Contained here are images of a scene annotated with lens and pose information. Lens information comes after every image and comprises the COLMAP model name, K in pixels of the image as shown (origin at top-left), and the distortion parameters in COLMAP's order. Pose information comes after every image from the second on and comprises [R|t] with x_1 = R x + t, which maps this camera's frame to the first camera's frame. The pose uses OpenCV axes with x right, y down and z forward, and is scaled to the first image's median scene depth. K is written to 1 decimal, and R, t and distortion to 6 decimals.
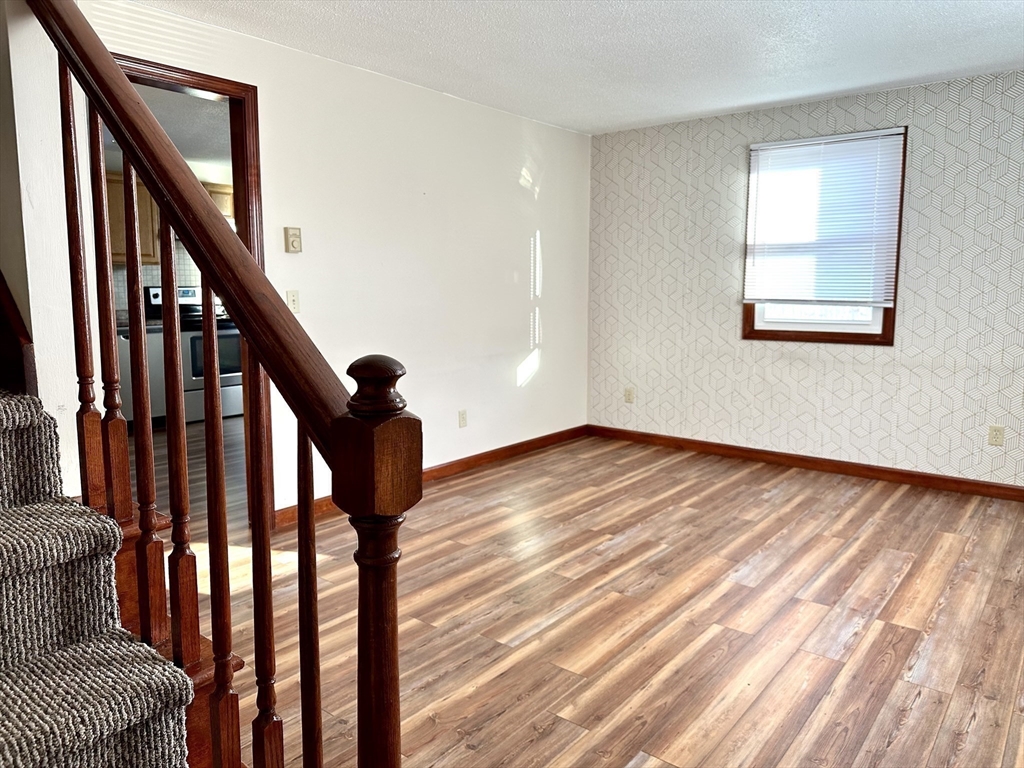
lens RADIAL K [[719.6, 0, 512.0], [0, 719.6, 384.0], [0, 0, 1]] dist [0.111304, -0.162493]
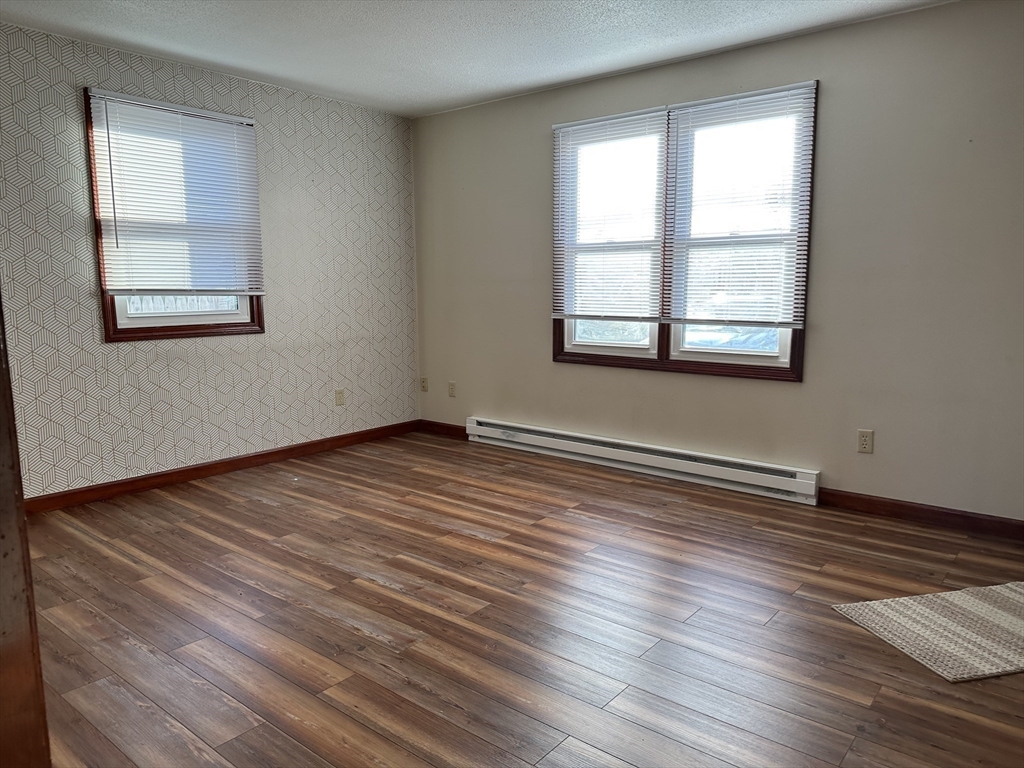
lens RADIAL K [[719.6, 0, 512.0], [0, 719.6, 384.0], [0, 0, 1]] dist [0.111304, -0.162493]
pose [[0.004954, -0.136367, 0.990646, -0.594008], [0.143481, 0.980505, 0.134253, -0.080161], [-0.989641, 0.141474, 0.024423, 0.741445]]
